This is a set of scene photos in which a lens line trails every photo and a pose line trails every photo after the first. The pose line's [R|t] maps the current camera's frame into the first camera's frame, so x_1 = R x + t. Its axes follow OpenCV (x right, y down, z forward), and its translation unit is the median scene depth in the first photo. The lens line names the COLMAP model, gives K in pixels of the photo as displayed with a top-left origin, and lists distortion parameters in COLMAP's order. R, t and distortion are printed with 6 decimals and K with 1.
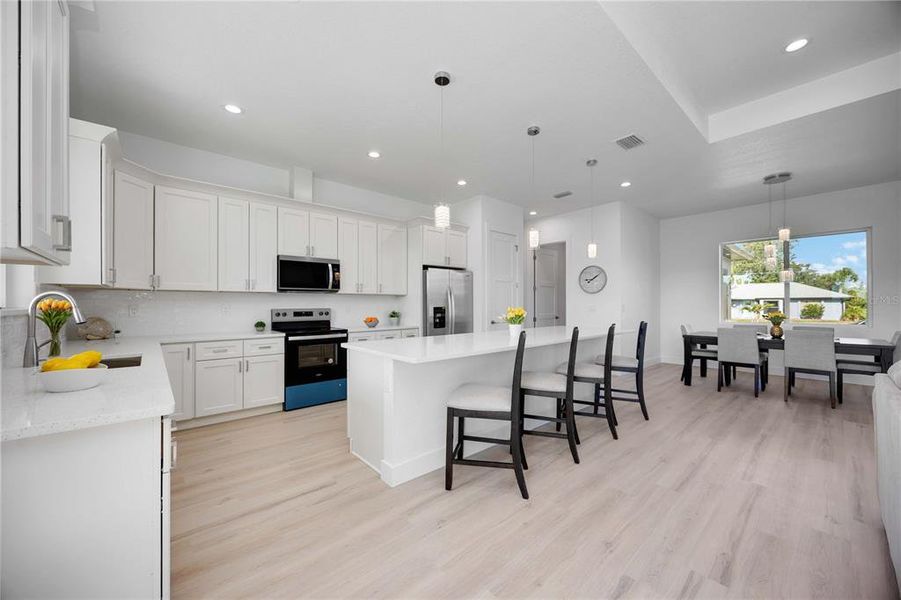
lens RADIAL K [[341.6, 0, 447.2], [0, 341.6, 303.0], [0, 0, 1]] dist [-0.001083, -0.000794]
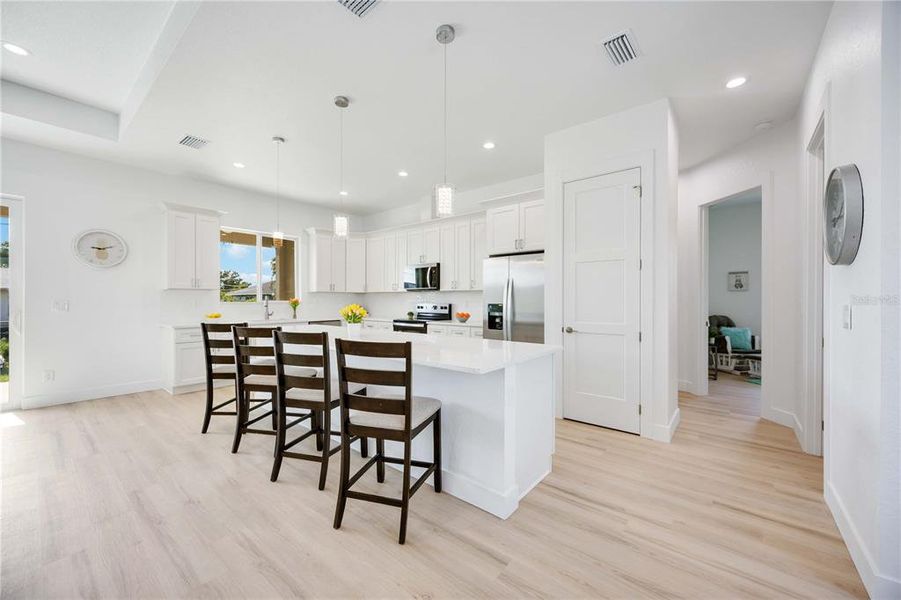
lens RADIAL K [[344.1, 0, 448.4], [0, 344.1, 302.5], [0, 0, 1]] dist [0.001050, -0.000112]
pose [[0.161823, 0.010006, -0.986769, 0.898946], [0.003987, 0.999934, 0.010793, -0.001105], [0.986812, -0.005681, 0.161772, 0.870197]]
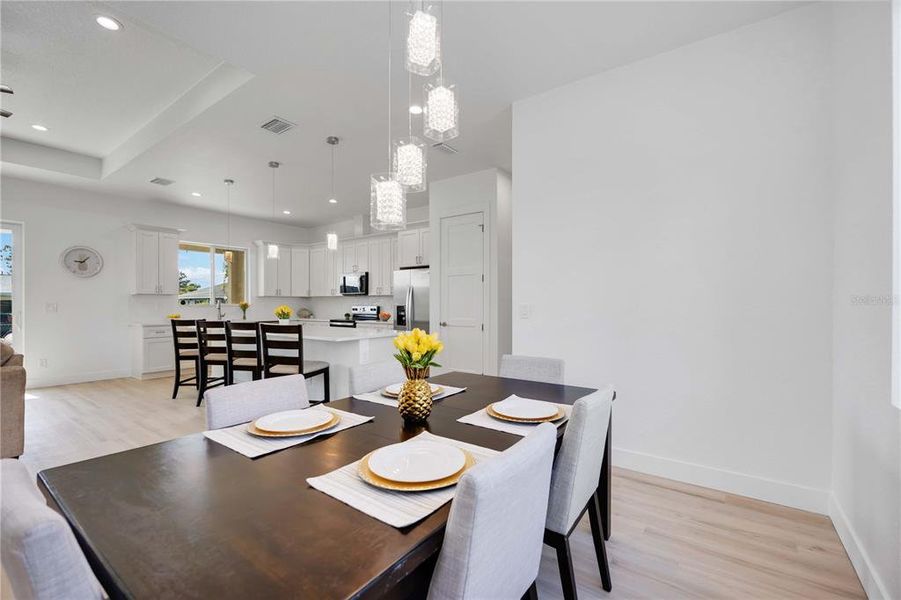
lens RADIAL K [[385.8, 0, 449.8], [0, 385.8, 305.9], [0, 0, 1]] dist [-0.002197, -0.000445]
pose [[0.216665, 0.008215, -0.976212, 1.373133], [0.005807, 0.999936, 0.009703, 0.001741], [0.976229, -0.007771, 0.216603, 1.023782]]
